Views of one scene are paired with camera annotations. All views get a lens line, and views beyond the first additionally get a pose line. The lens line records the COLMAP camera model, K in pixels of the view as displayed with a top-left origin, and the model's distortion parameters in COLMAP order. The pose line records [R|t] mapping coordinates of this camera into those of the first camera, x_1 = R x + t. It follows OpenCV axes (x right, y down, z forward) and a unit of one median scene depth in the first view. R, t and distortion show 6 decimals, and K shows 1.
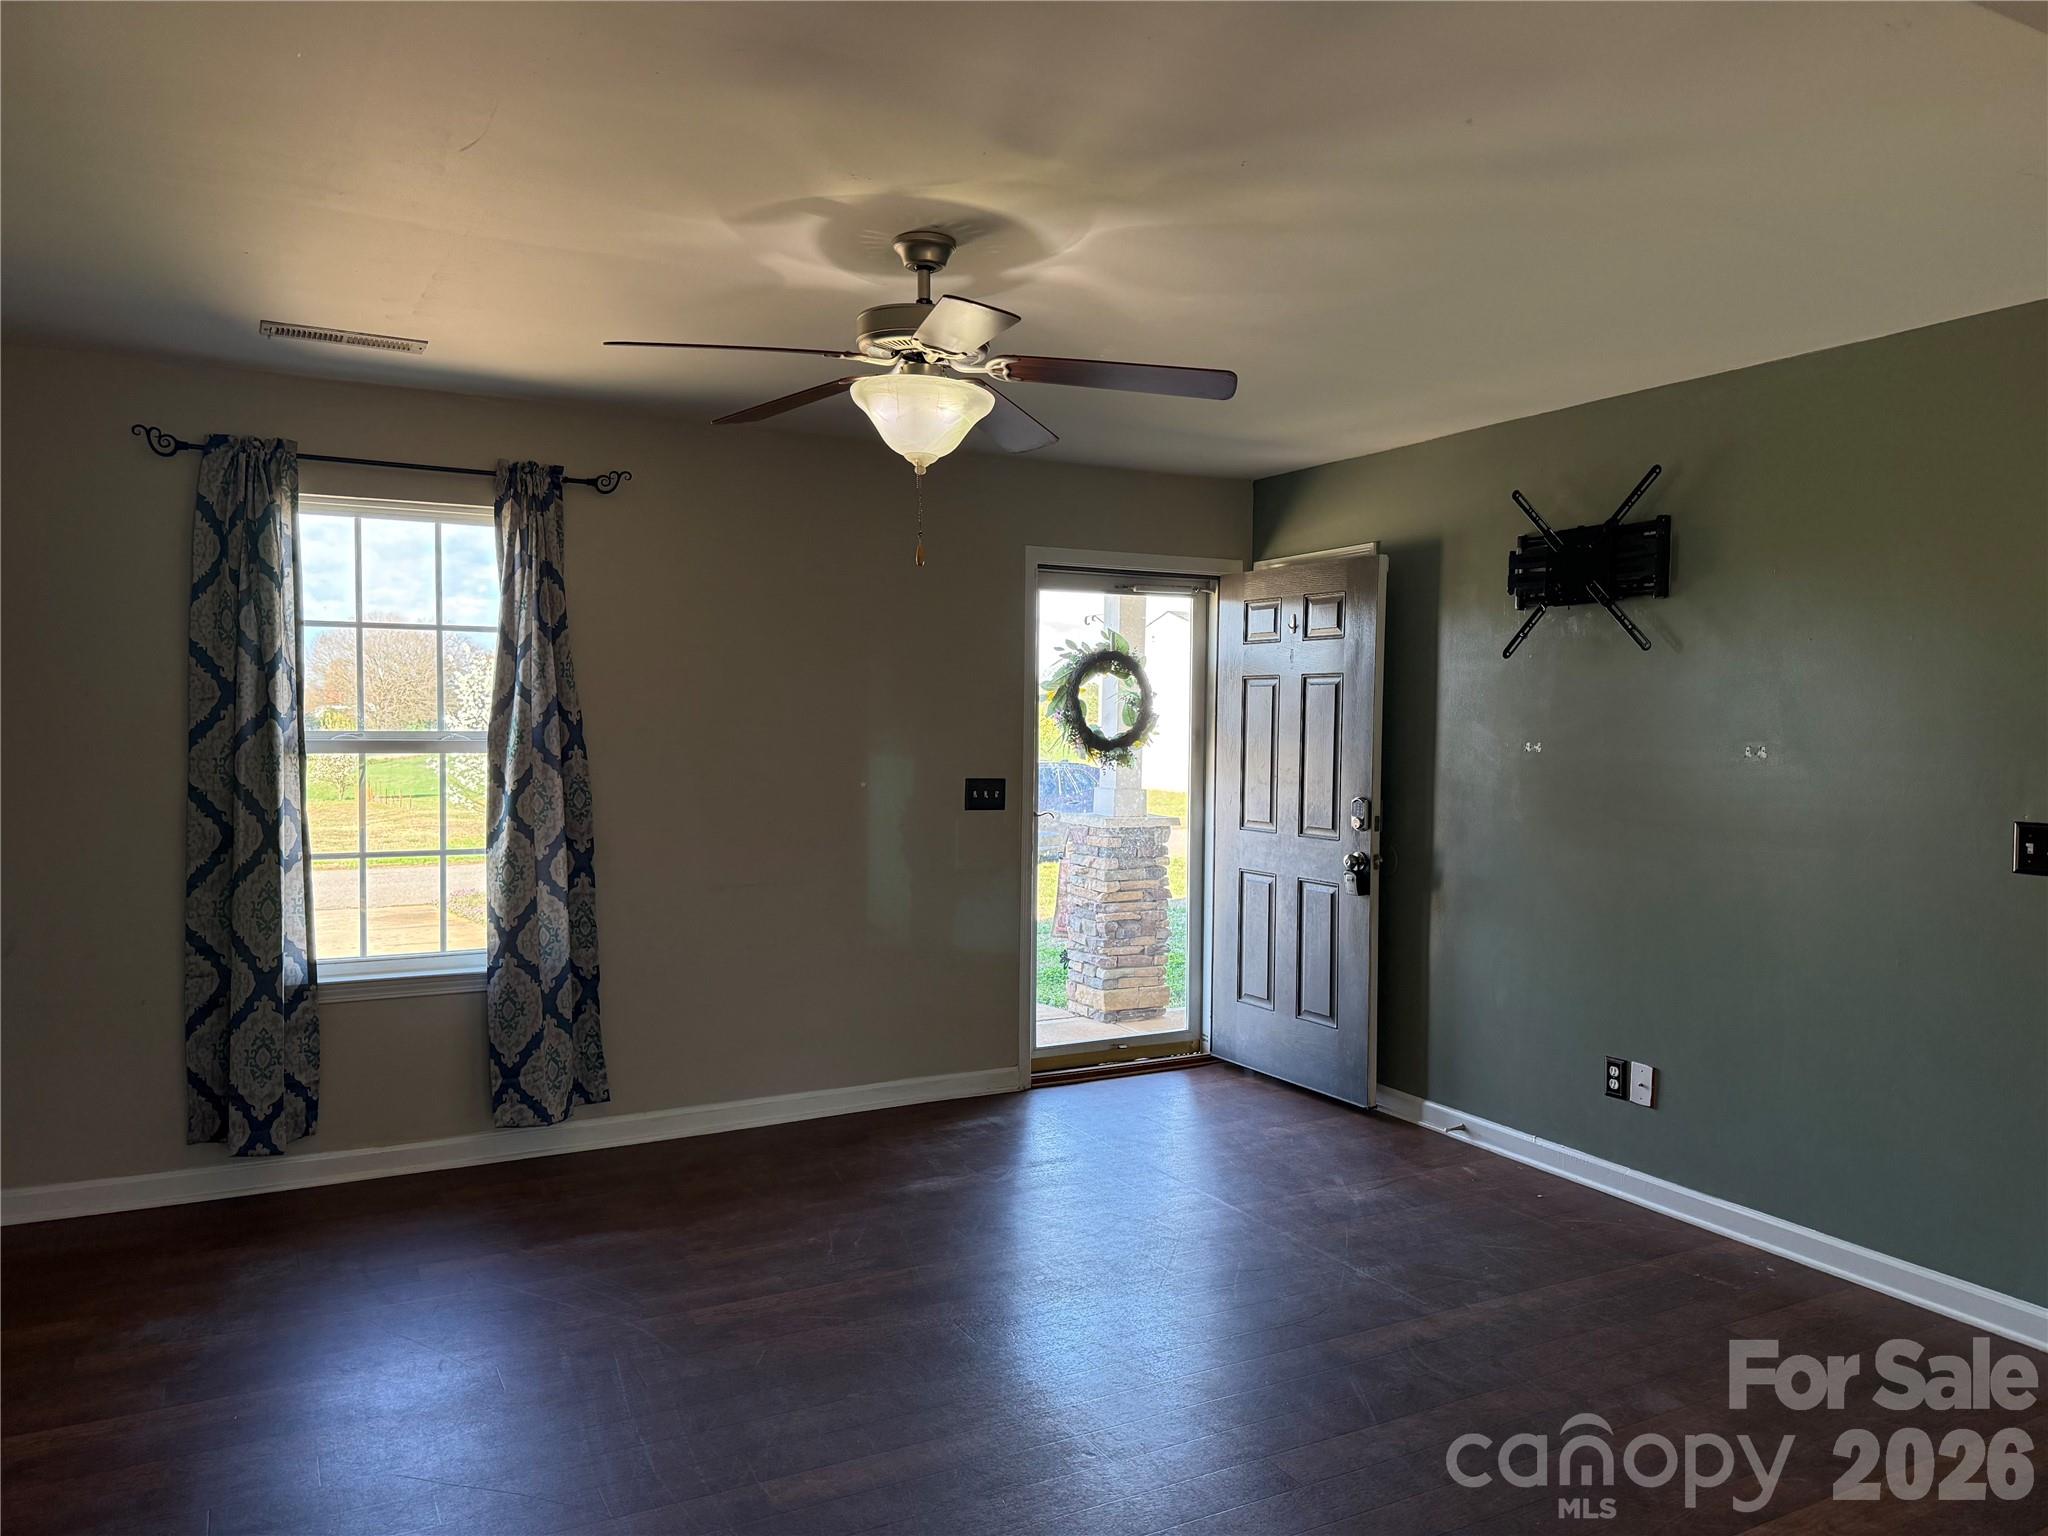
lens RADIAL K [[1425.4, 0, 1022.2], [0, 1425.4, 777.6], [0, 0, 1]] dist [0.133751, -0.248624]
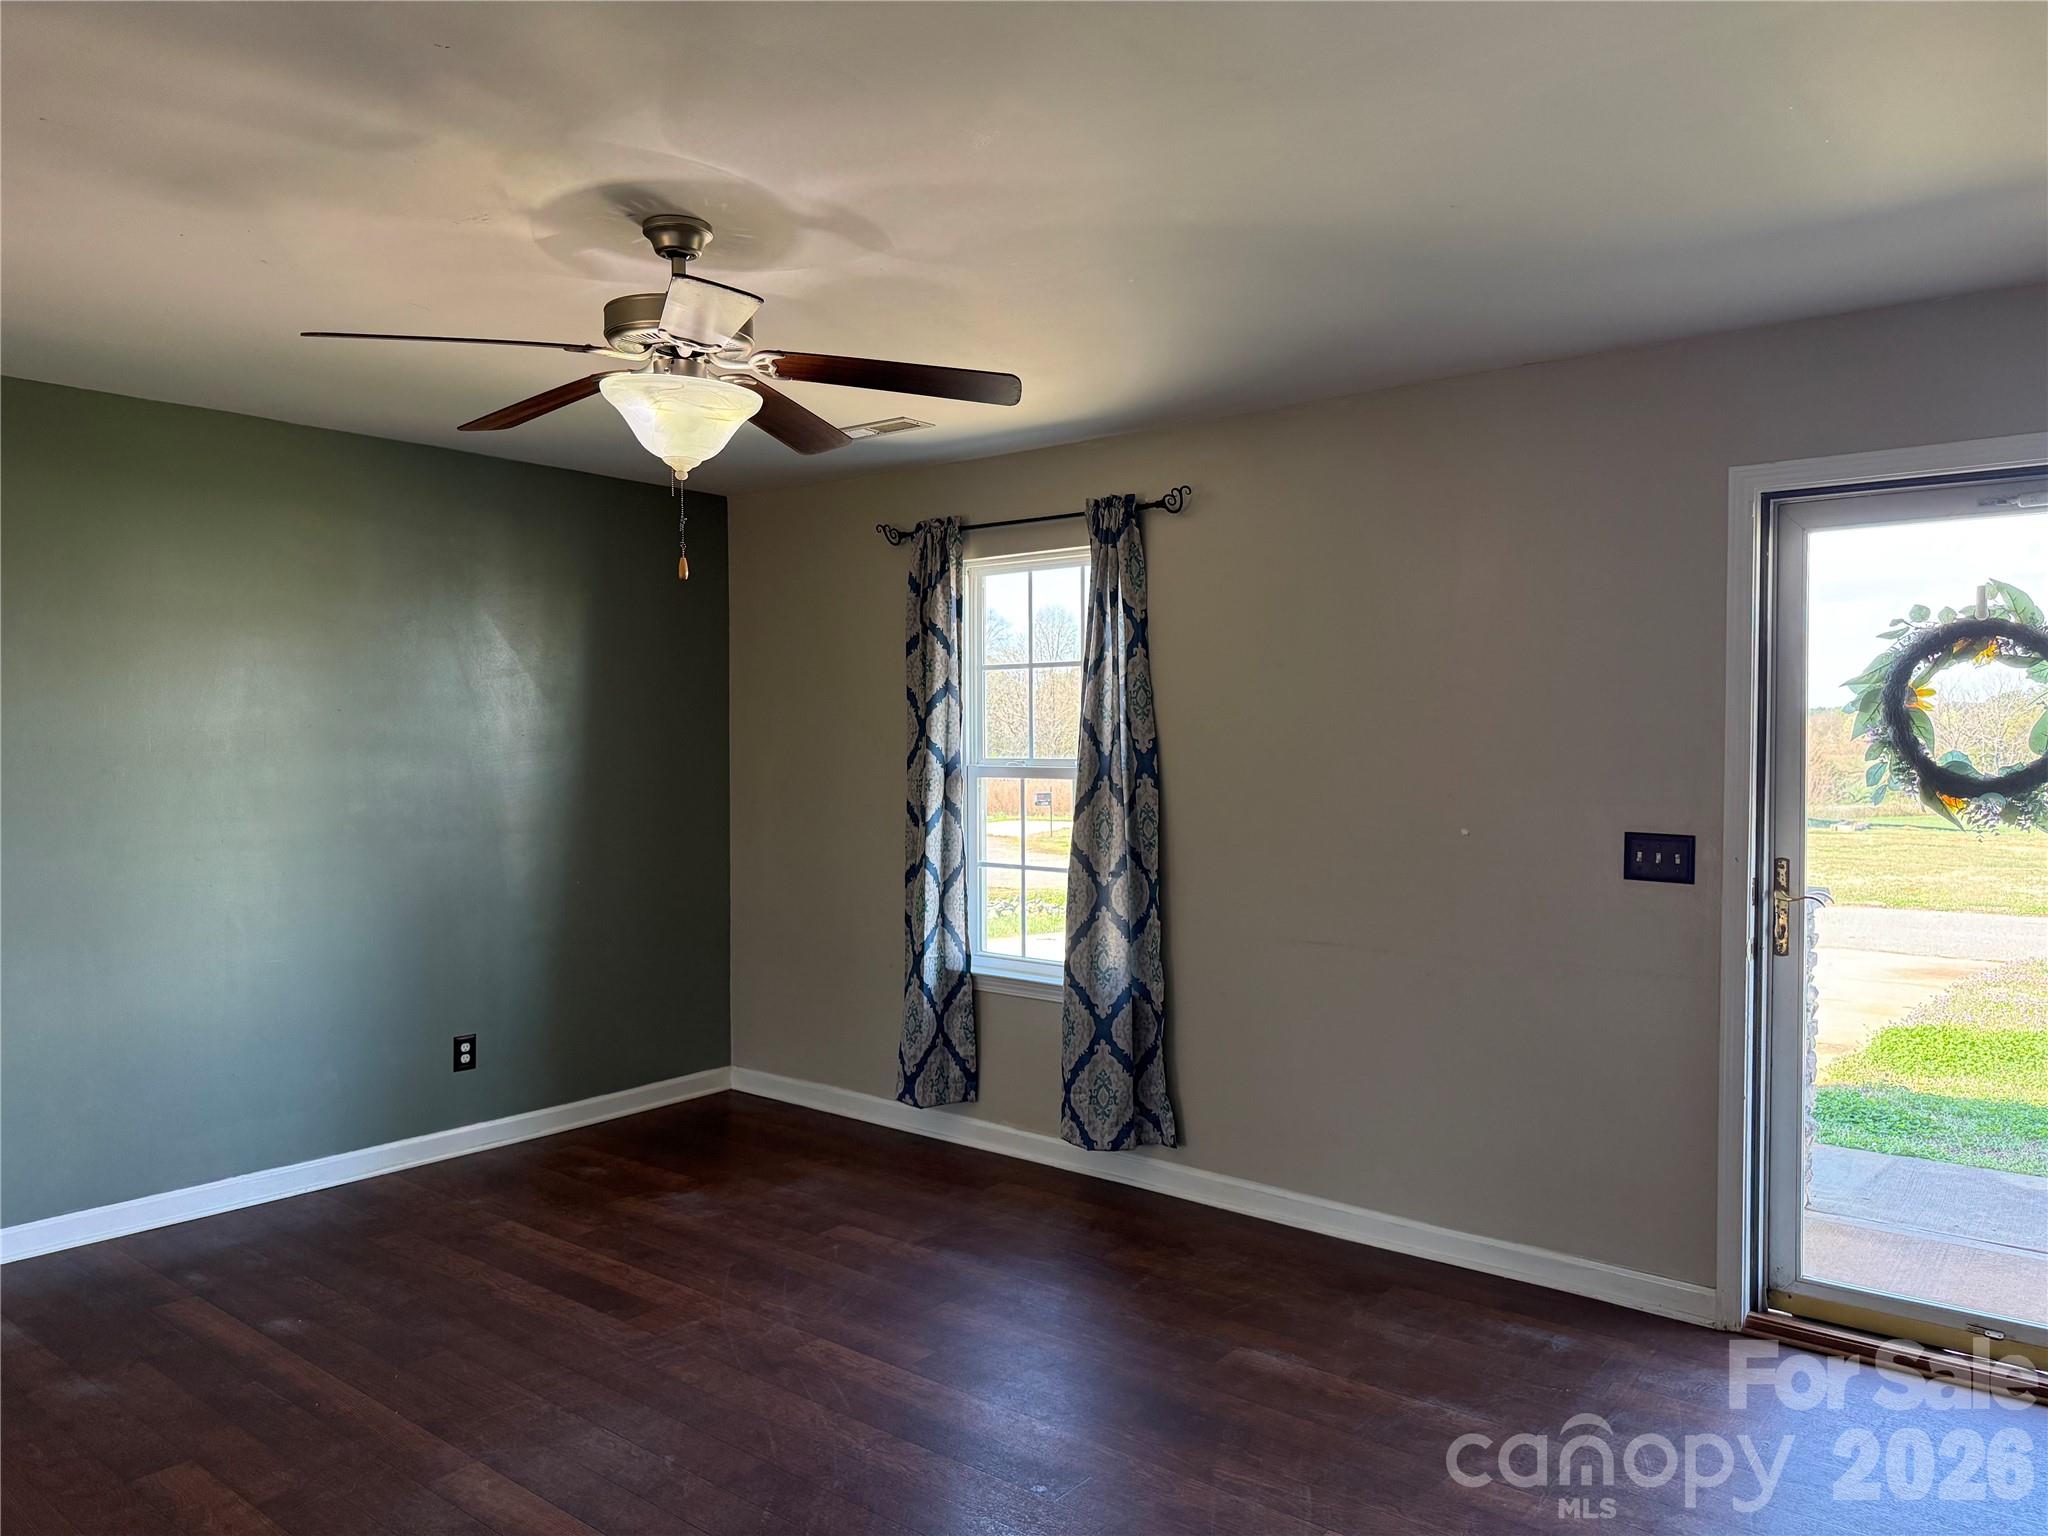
lens RADIAL K [[1427.0, 0, 1017.0], [0, 1427.0, 778.1], [0, 0, 1]] dist [0.110948, -0.157549]
pose [[0.376033, 0.013977, -0.926501, 0.569323], [-0.038149, 0.999272, -0.000409, -0.015783], [0.925821, 0.035499, 0.376293, 0.558572]]
